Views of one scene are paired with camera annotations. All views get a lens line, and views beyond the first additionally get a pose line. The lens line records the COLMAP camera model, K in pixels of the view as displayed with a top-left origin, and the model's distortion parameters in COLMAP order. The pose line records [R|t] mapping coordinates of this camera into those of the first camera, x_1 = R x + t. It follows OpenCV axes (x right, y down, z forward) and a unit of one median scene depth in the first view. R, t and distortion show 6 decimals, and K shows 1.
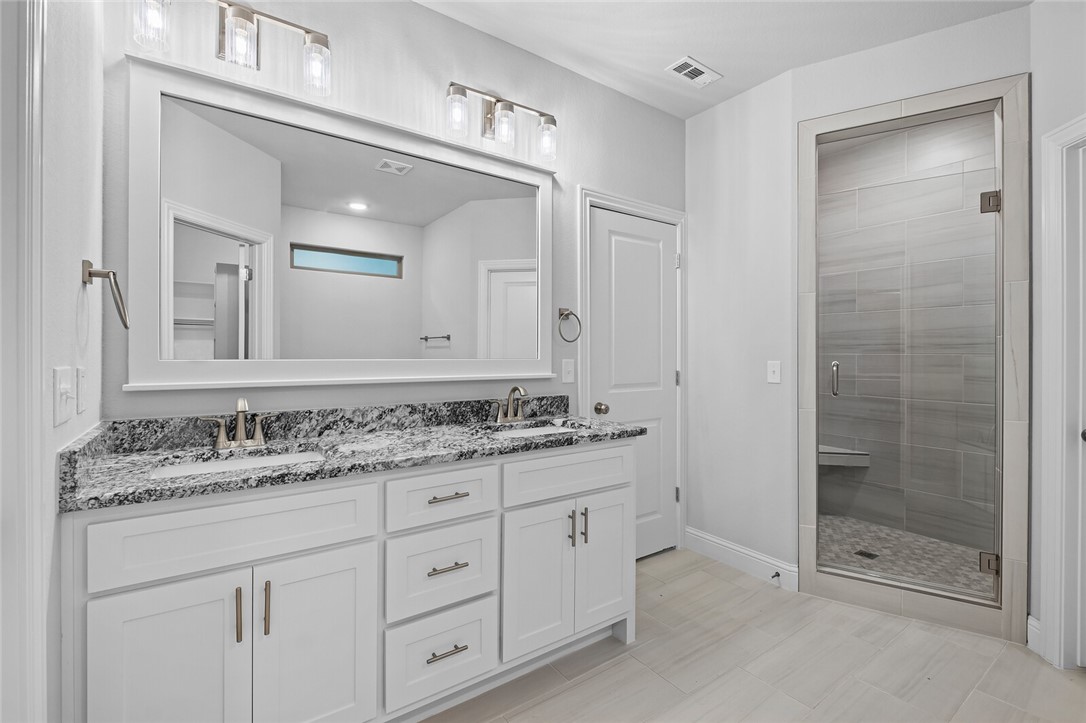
lens RADIAL K [[487.5, 0, 541.3], [0, 487.5, 349.4], [0, 0, 1]] dist [0.000087, -0.005304]
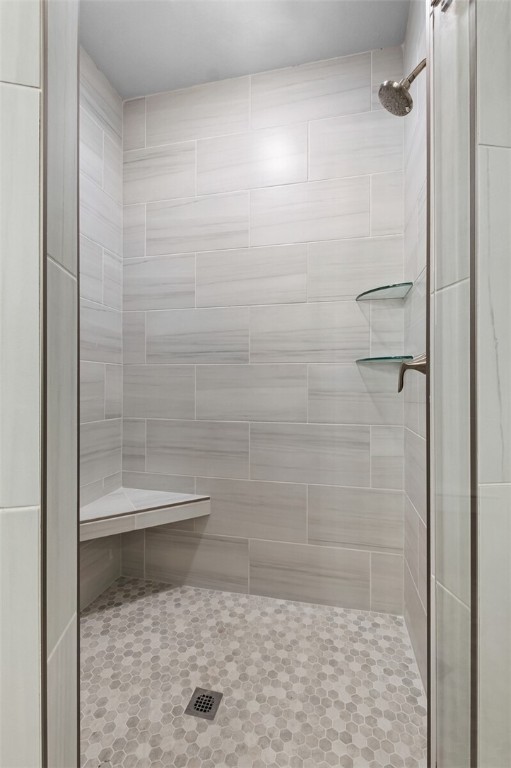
lens RADIAL K [[347.7, 0, 255.5], [0, 347.7, 384.0], [0, 0, 1]] dist [0.015027, -0.000119]
pose [[0.754350, -0.004652, 0.656457, 0.426185], [-0.000922, 0.999966, 0.008146, 0.040259], [-0.656472, -0.006750, 0.754320, 0.625280]]
